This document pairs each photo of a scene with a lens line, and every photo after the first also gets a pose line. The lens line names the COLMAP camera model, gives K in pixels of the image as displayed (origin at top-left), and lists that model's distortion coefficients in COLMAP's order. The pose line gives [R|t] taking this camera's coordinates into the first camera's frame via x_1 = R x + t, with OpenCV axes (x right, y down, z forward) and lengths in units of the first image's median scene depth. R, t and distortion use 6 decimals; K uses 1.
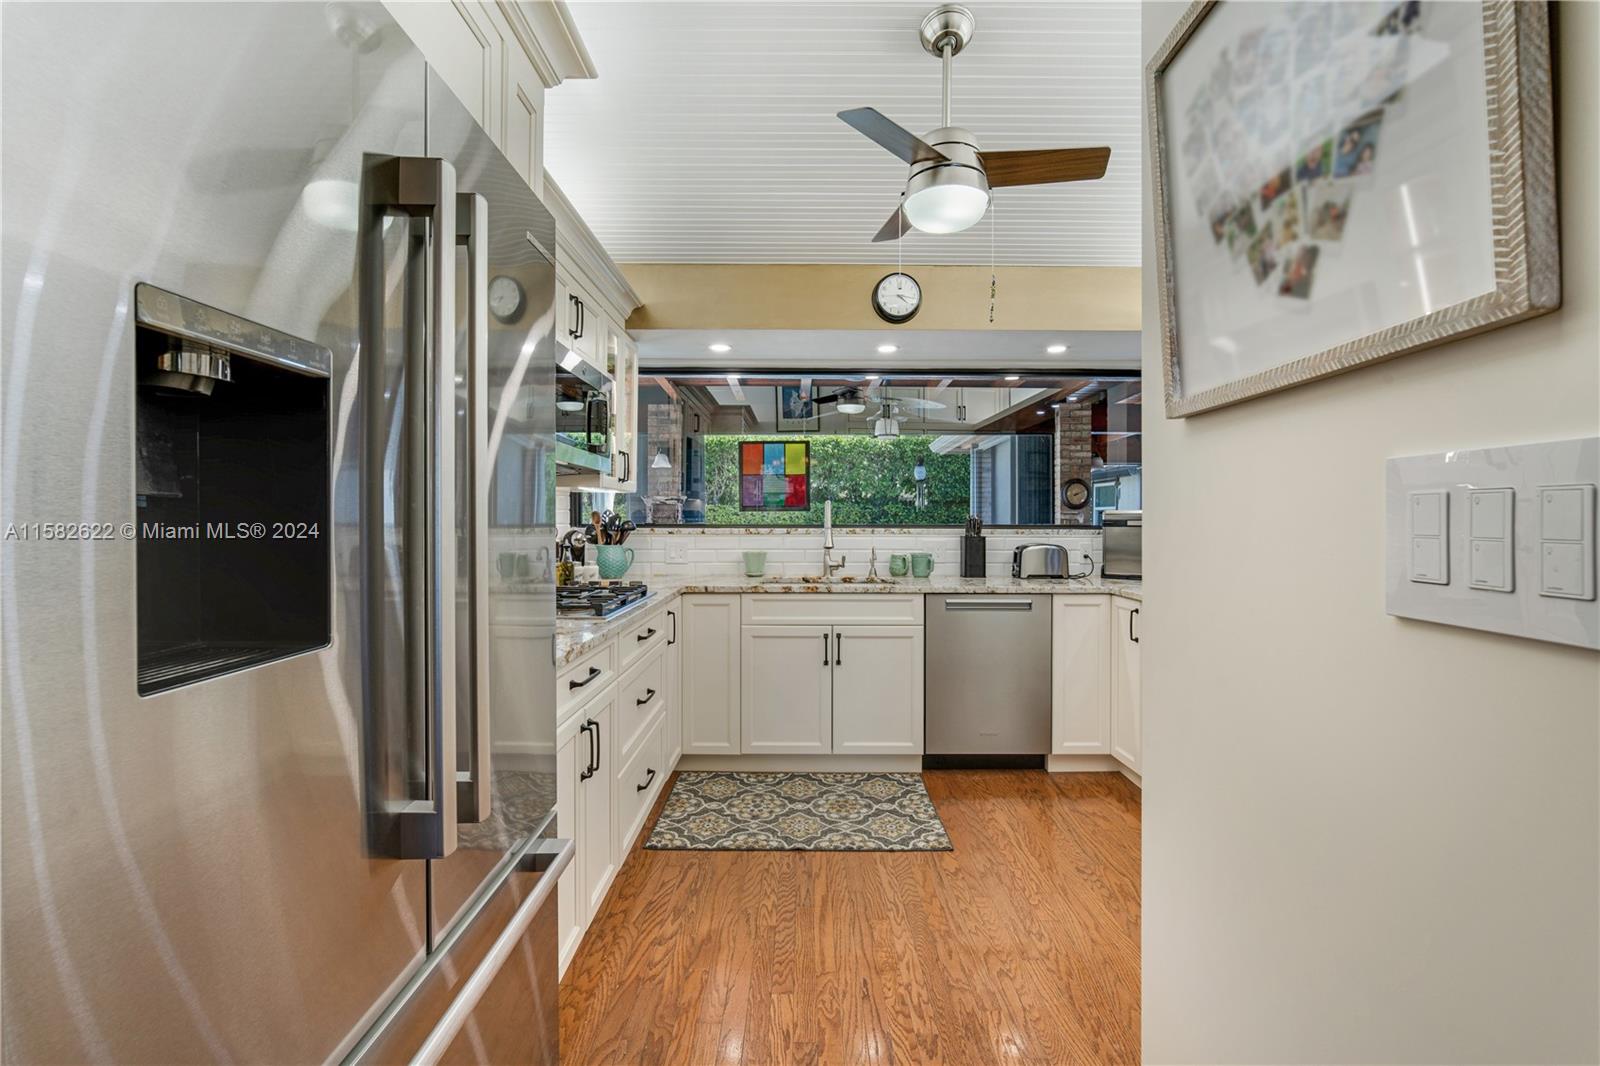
lens RADIAL K [[704.1, 0, 820.3], [0, 704.1, 527.6], [0, 0, 1]] dist [-0.001822, 0.000095]
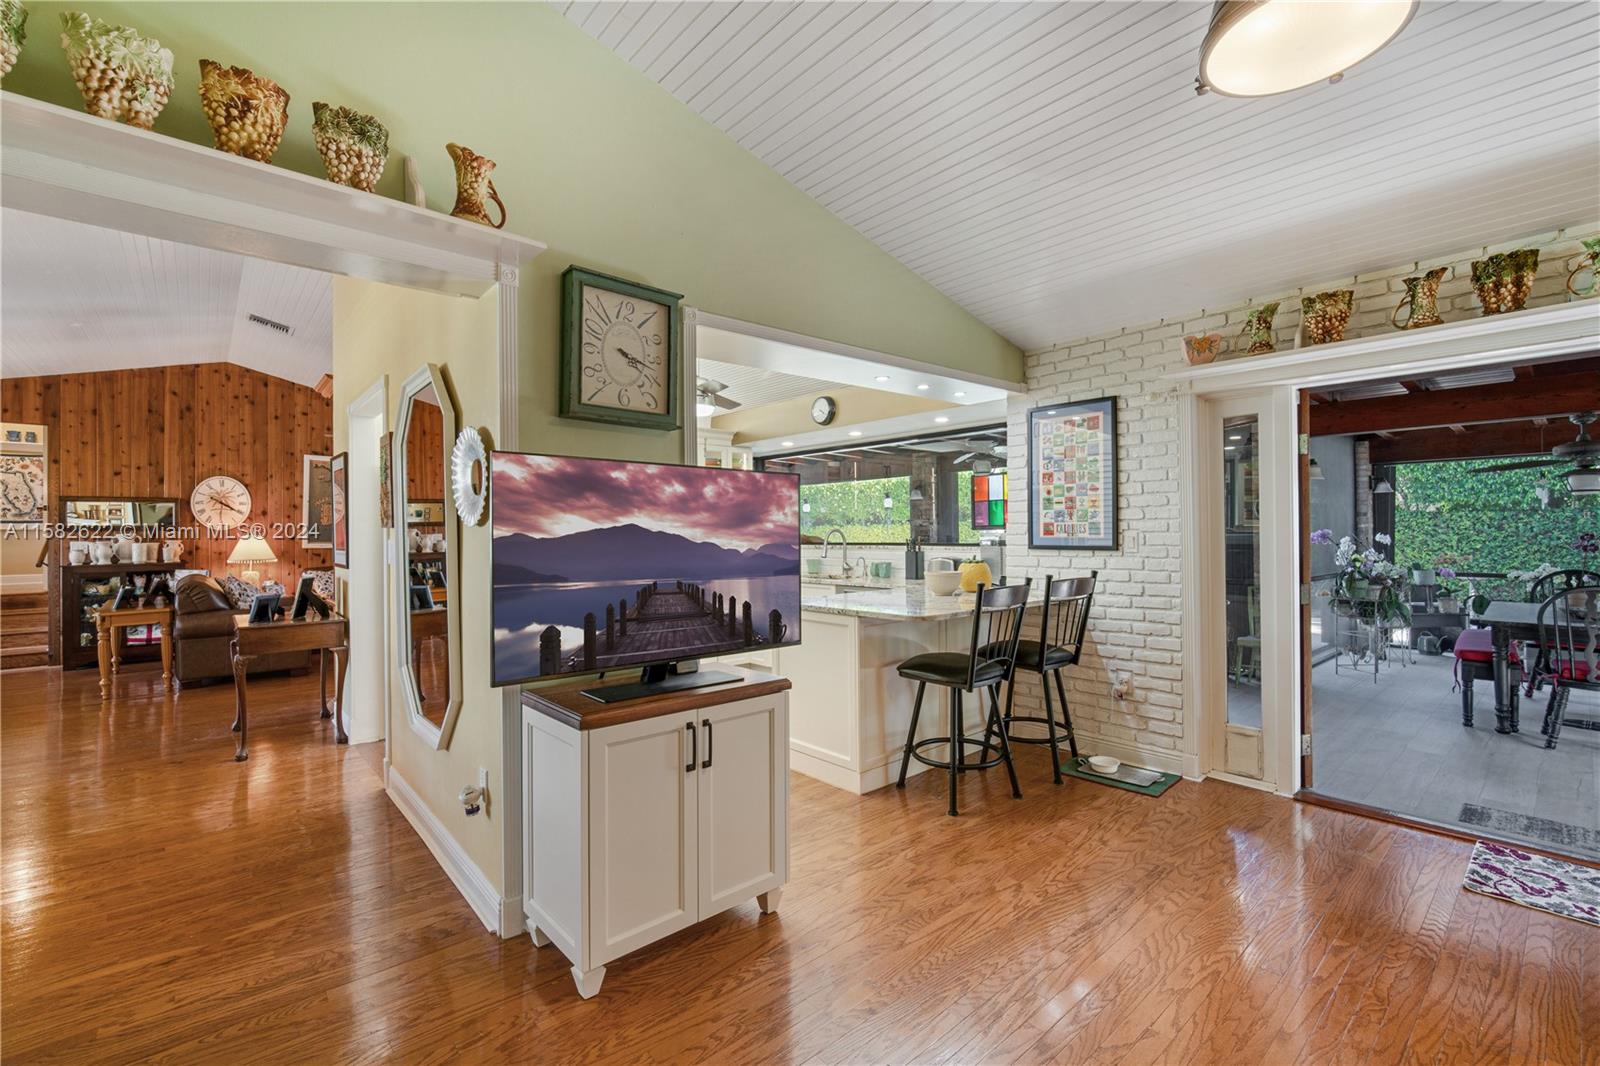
lens RADIAL K [[697.6, 0, 806.0], [0, 697.6, 525.3], [0, 0, 1]] dist [-0.004577, 0.001207]
pose [[0.645521, -0.014475, -0.763605, 1.203756], [0.001870, 0.999847, -0.017372, -0.017190], [0.763740, 0.009786, 0.645450, -0.108012]]
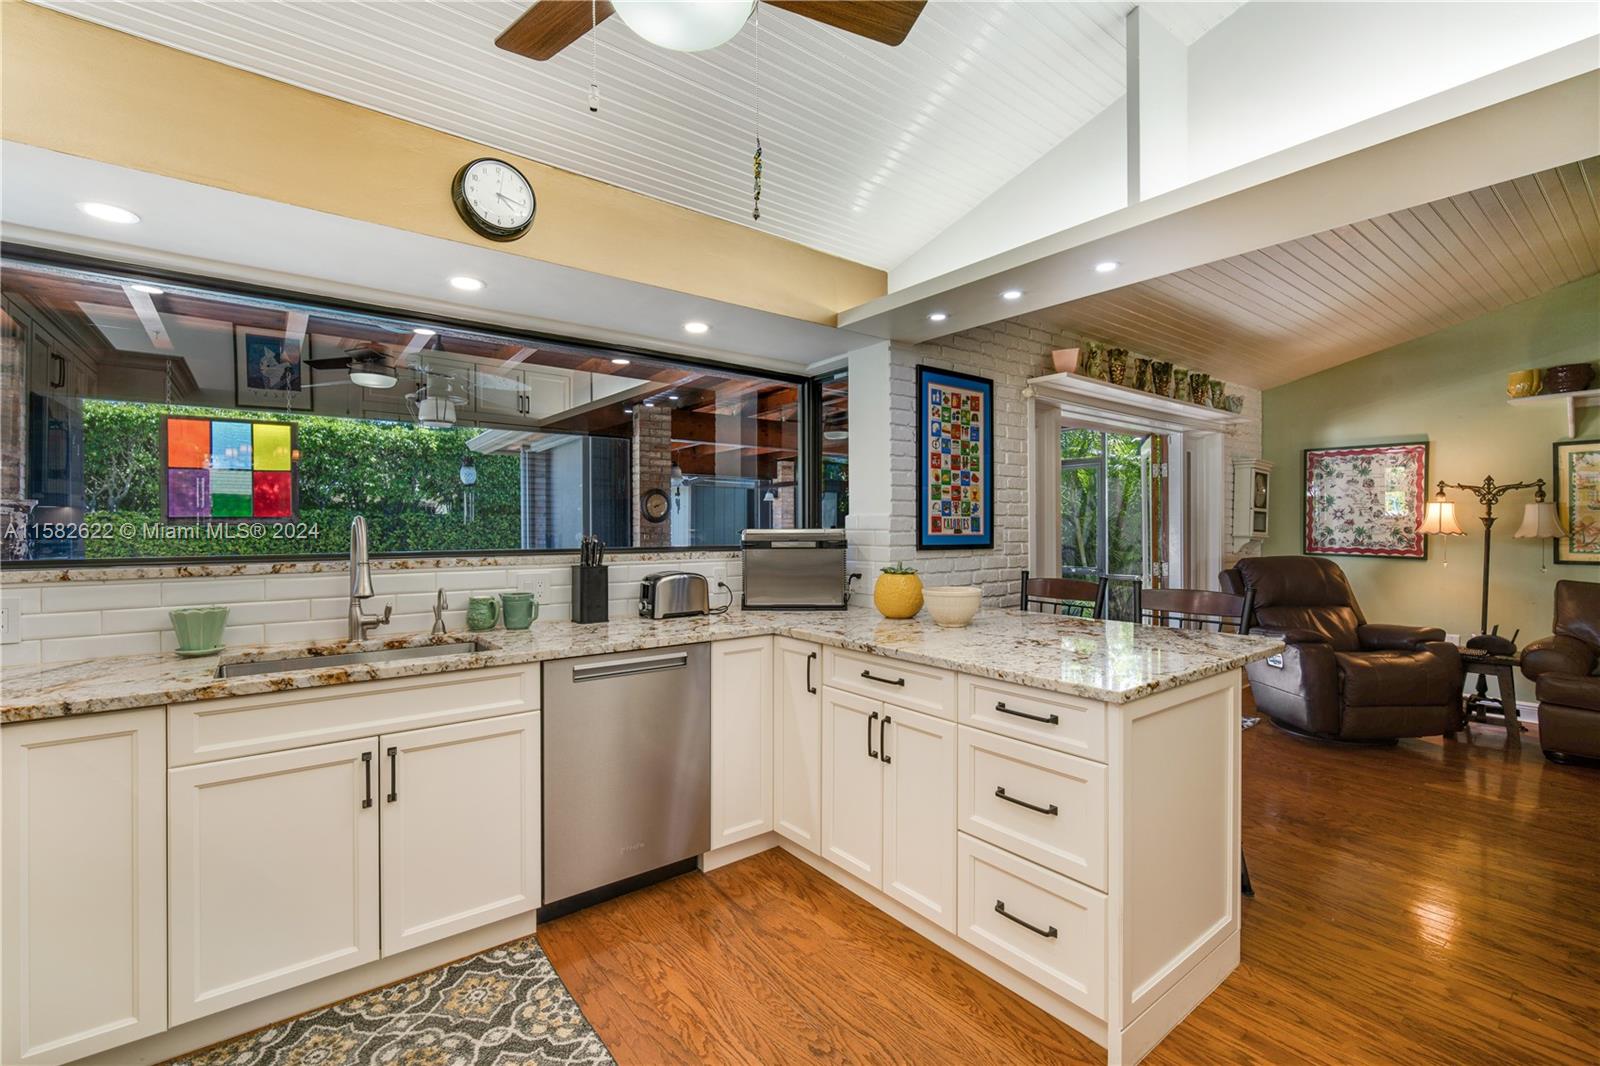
lens RADIAL K [[695.3, 0, 797.9], [0, 695.3, 528.7], [0, 0, 1]] dist [-0.005689, 0.000449]
pose [[0.808153, -0.003816, 0.588960, -0.034312], [0.008481, 0.999951, -0.005160, -0.021005], [-0.588911, 0.009165, 0.808146, 0.293347]]
